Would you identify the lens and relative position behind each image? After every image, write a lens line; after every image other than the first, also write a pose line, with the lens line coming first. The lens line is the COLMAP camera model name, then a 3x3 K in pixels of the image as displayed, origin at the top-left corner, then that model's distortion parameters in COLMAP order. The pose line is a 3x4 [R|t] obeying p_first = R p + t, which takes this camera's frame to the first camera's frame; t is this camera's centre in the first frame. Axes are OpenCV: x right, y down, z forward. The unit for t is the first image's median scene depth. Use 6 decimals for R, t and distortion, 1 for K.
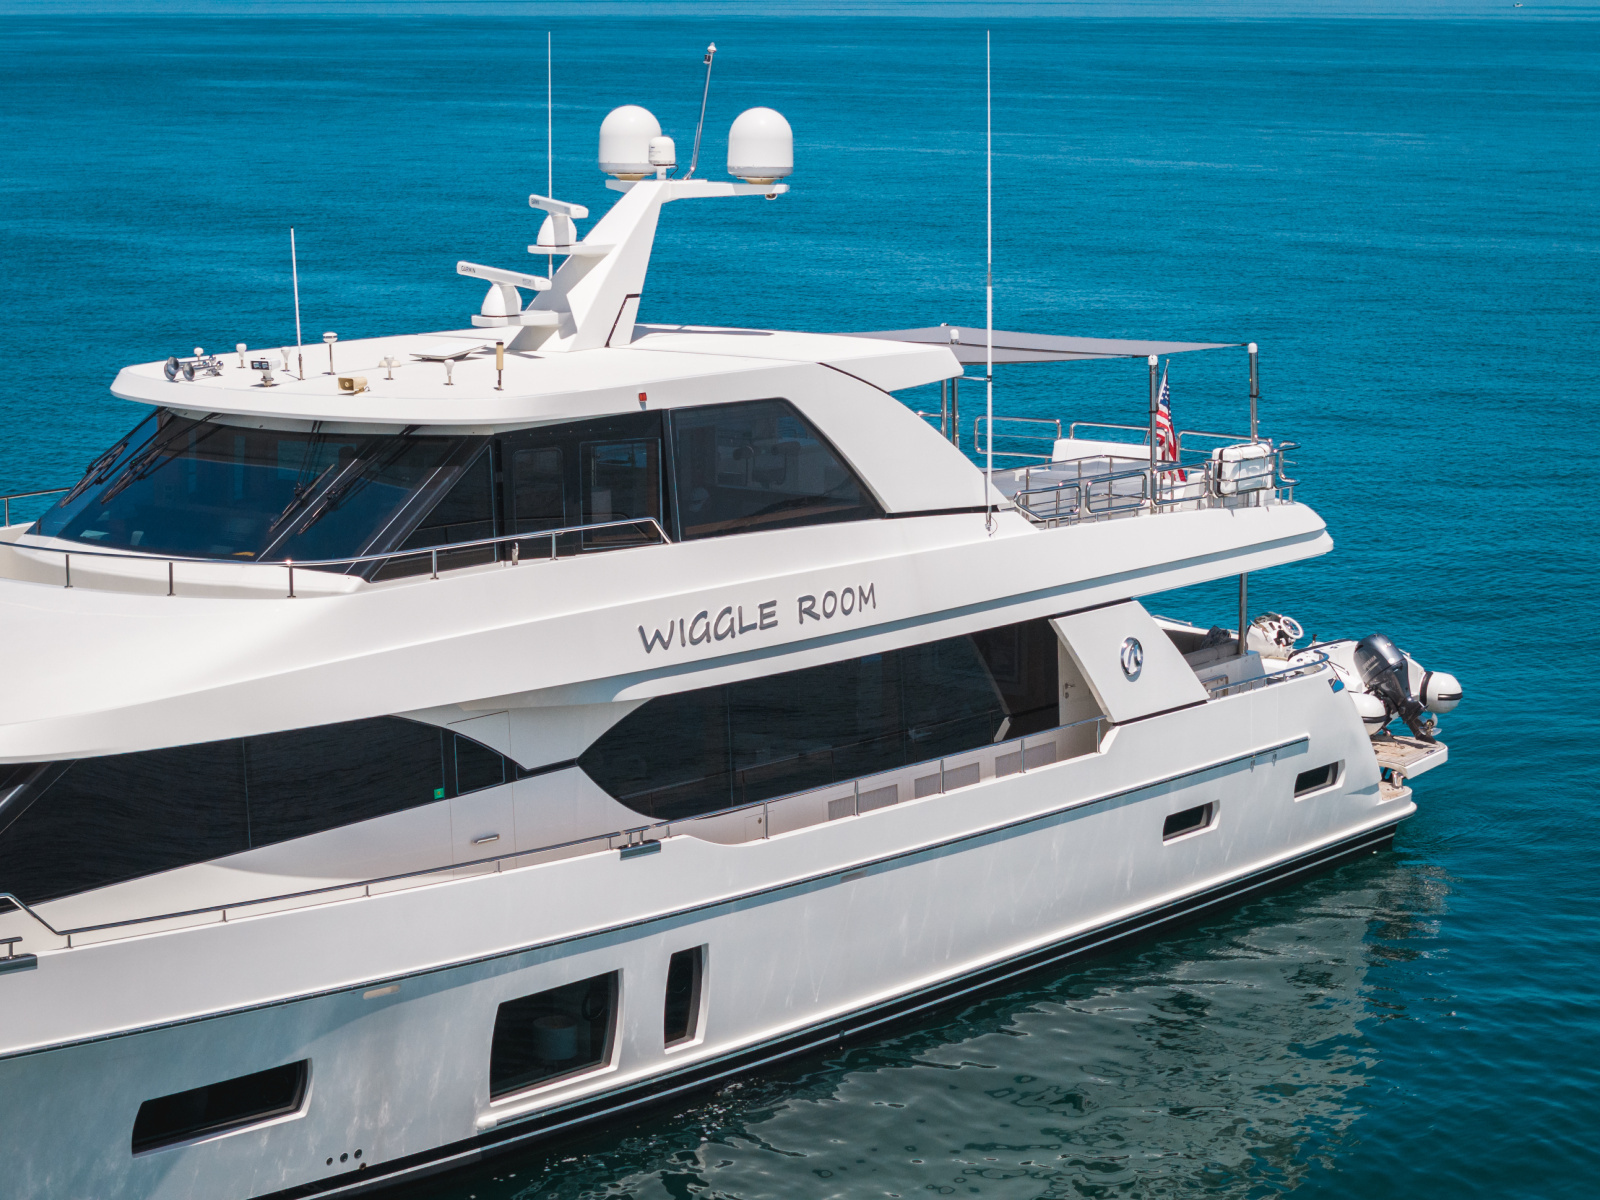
lens RADIAL K [[3727.9, 0, 800.0], [0, 3727.9, 600.0], [0, 0, 1]] dist [-0.319127, 0.316069]
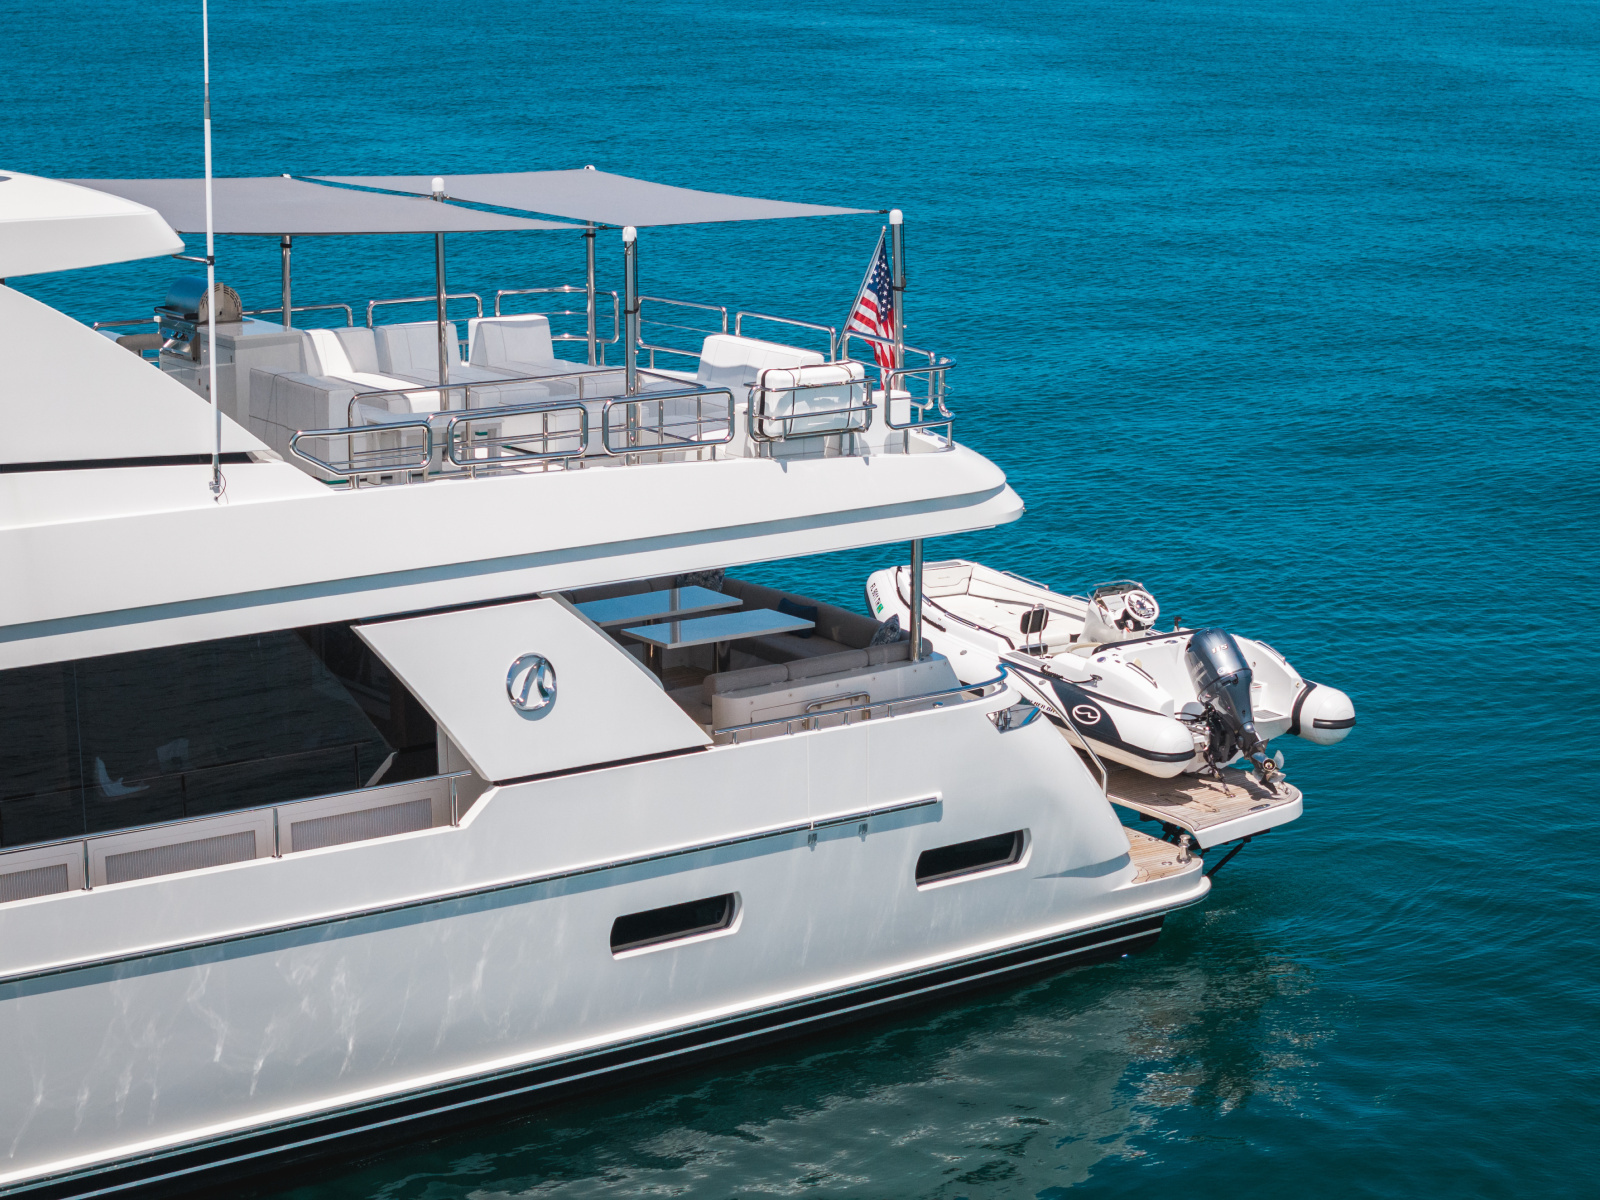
lens RADIAL K [[3355.3, 0, 800.0], [0, 3355.3, 600.0], [0, 0, 1]] dist [-0.177988, 0.409120]
pose [[0.964589, 0.065419, -0.255516, 0.286569], [-0.049223, 0.996382, 0.069278, -0.043167], [0.259124, -0.054248, 0.964320, 0.436898]]
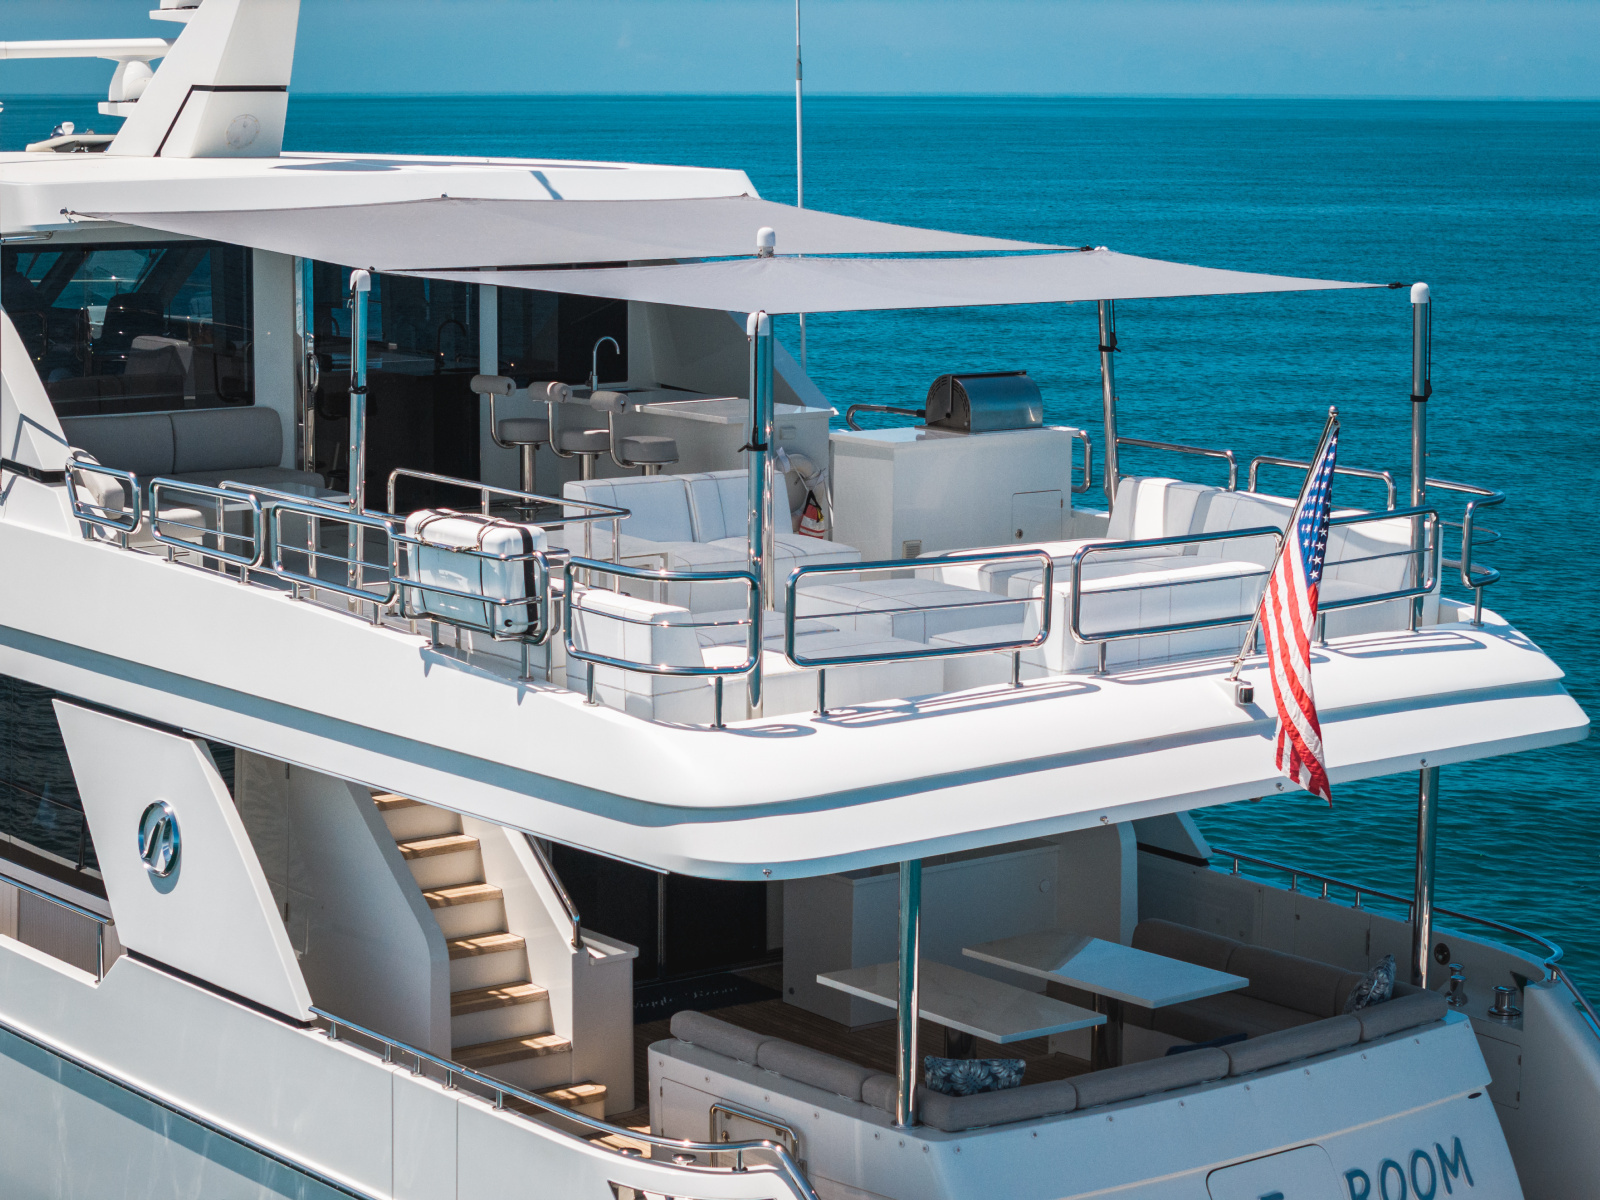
lens RADIAL K [[3629.6, 0, 800.4], [0, 3629.6, 696.1], [0, 0, 1]] dist [-0.126587, 0.000870]
pose [[-0.225870, 0.185287, -0.956374, 0.535010], [-0.150788, 0.963263, 0.222234, -0.125871], [0.962416, 0.194406, -0.189633, 1.169891]]
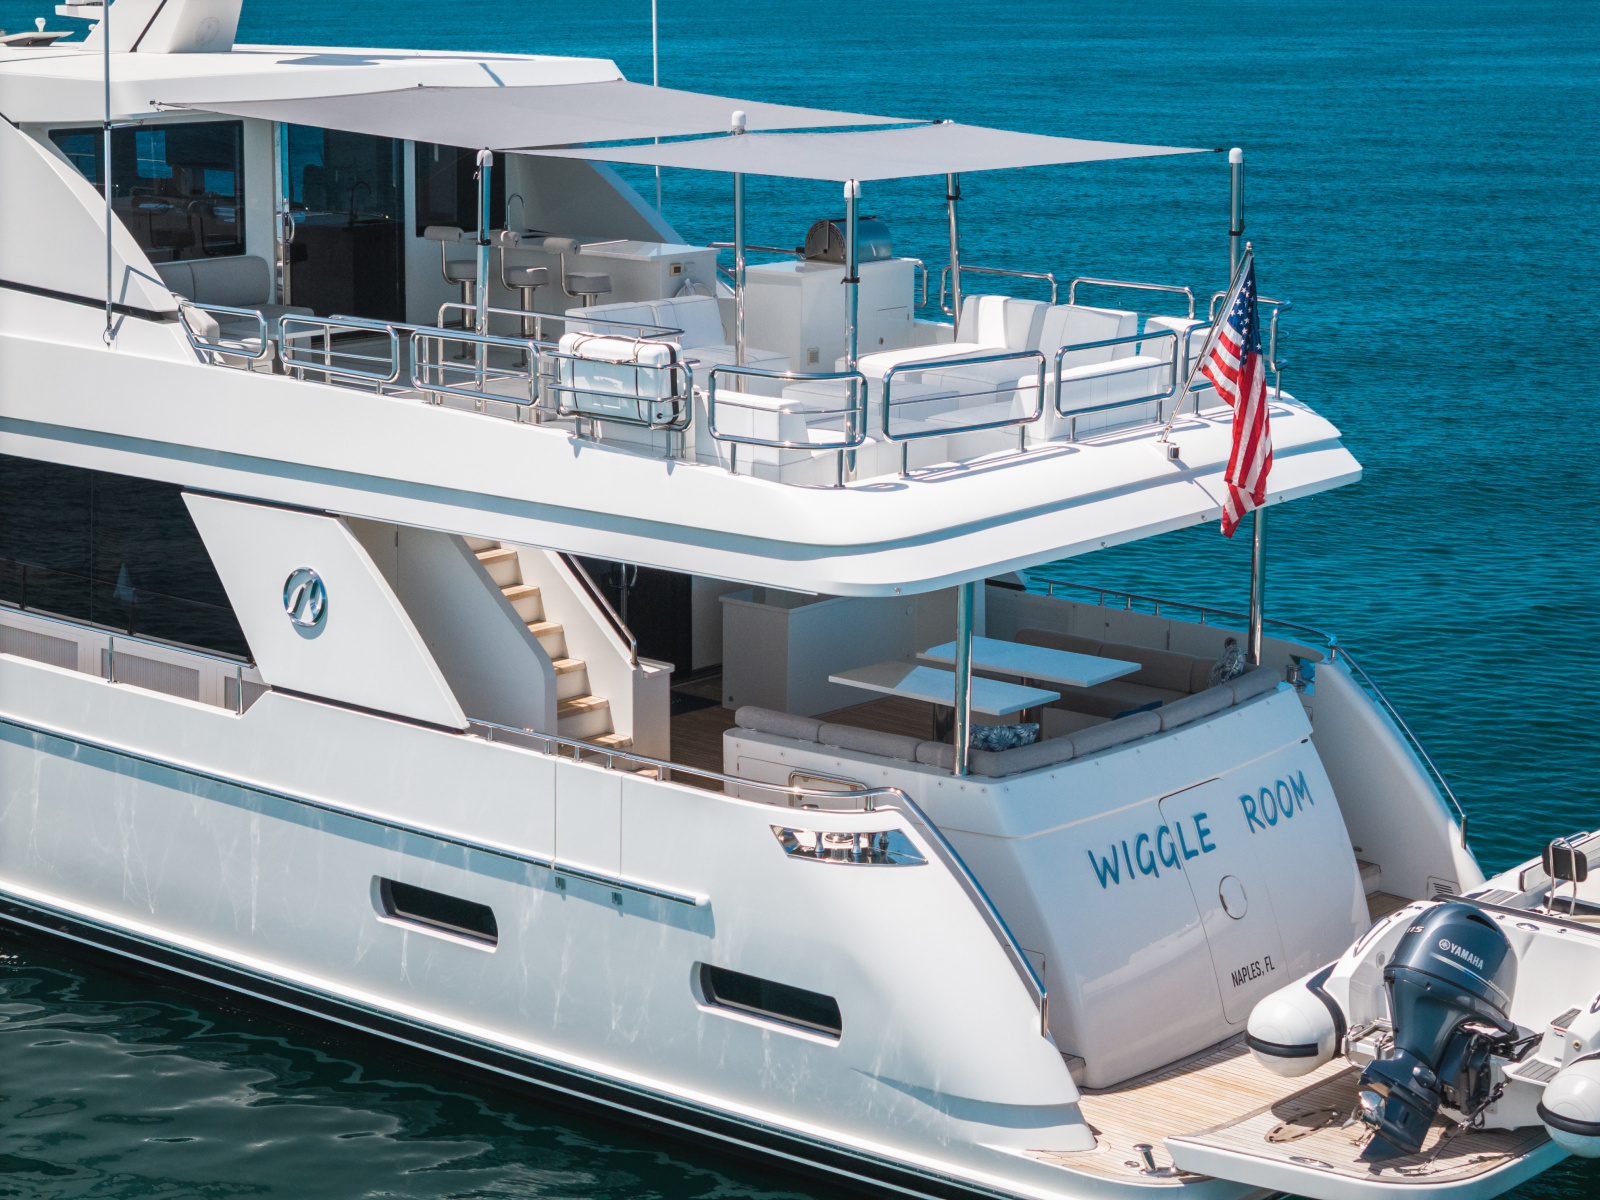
lens RADIAL K [[3355.3, 0, 800.0], [0, 3355.3, 600.0], [0, 0, 1]] dist [-0.177988, 0.409120]
pose [[-0.004523, 0.220101, -0.975467, 0.653708], [-0.161466, 0.962516, 0.217927, -0.124636], [0.986868, 0.158490, 0.031185, 1.063603]]
